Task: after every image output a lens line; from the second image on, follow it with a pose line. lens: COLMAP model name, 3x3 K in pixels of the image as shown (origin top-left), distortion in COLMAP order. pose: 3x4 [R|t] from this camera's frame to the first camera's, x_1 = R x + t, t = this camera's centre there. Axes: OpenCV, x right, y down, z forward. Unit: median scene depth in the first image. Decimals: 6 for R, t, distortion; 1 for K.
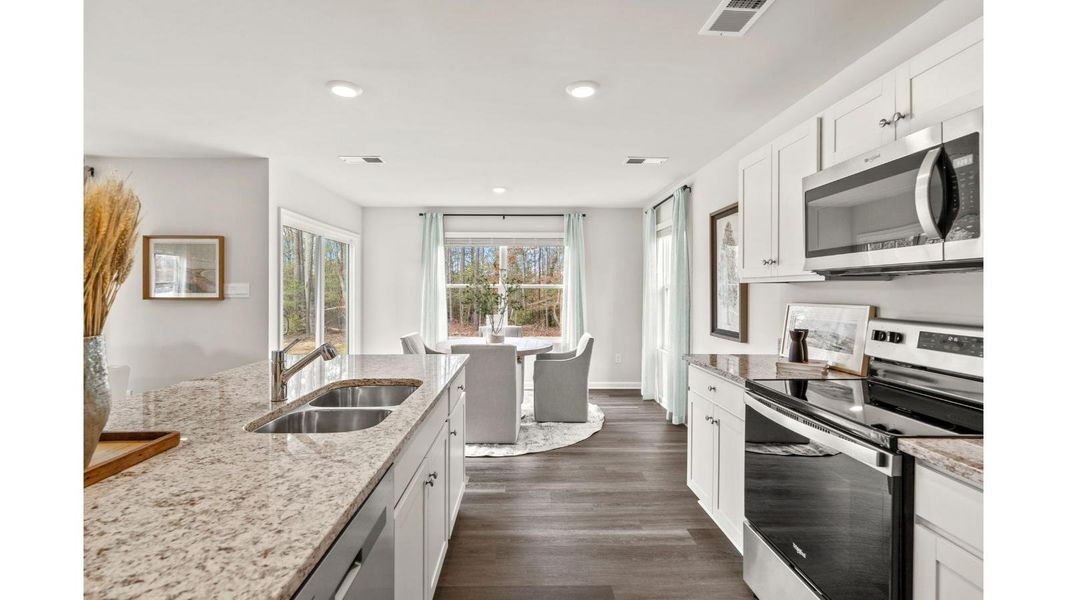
lens RADIAL K [[430.0, 0, 524.1], [0, 430.0, 292.0], [0, 0, 1]] dist [-0.004174, -0.000401]
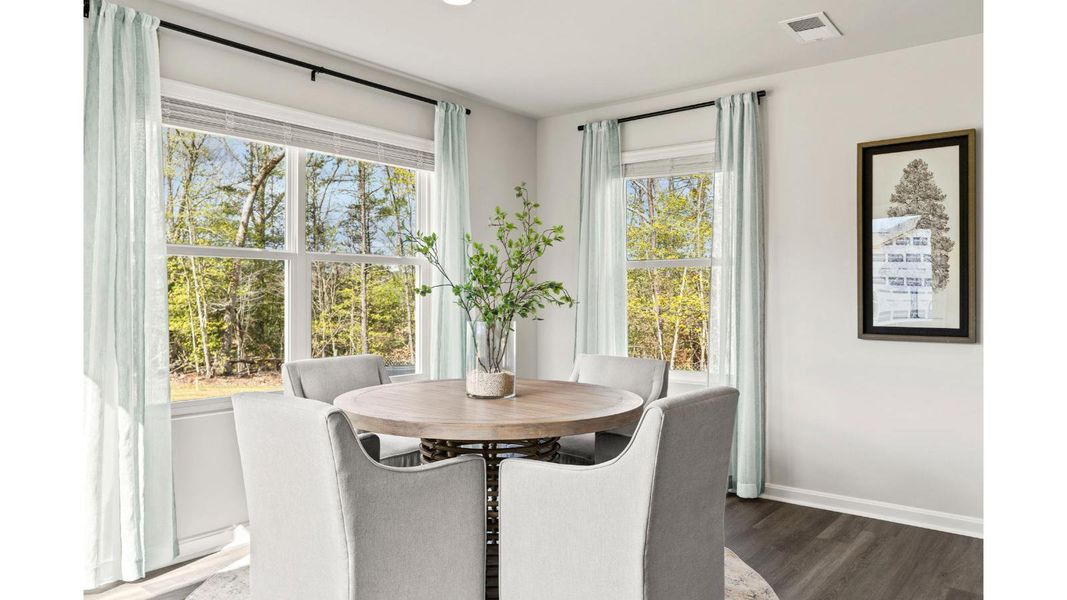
lens RADIAL K [[700.3, 0, 525.8], [0, 700.3, 293.1], [0, 0, 1]] dist [0.001610, 0.005002]
pose [[0.625231, 0.000459, 0.780440, -0.662013], [0.001951, 0.999996, -0.002152, 0.035523], [-0.780437, 0.002868, 0.625228, 0.738949]]
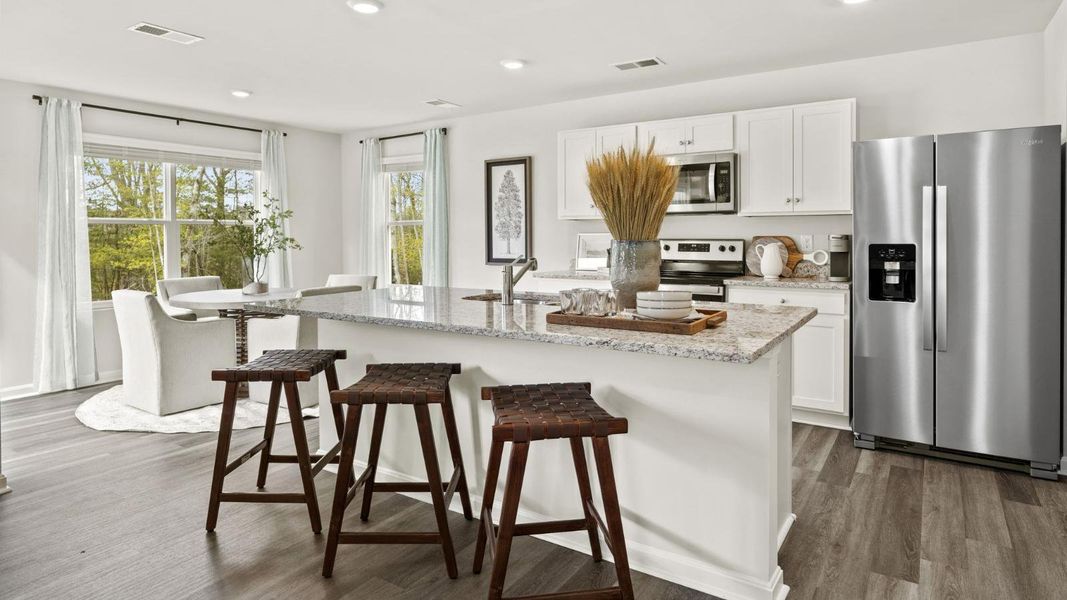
lens RADIAL K [[609.2, 0, 524.7], [0, 609.2, 245.2], [0, 0, 1]] dist [-0.000751, 0.002858]
pose [[0.557084, -0.019603, 0.830225, -0.879613], [0.008941, 0.999805, 0.017607, 0.019055], [-0.830408, -0.002385, 0.557151, -0.009464]]
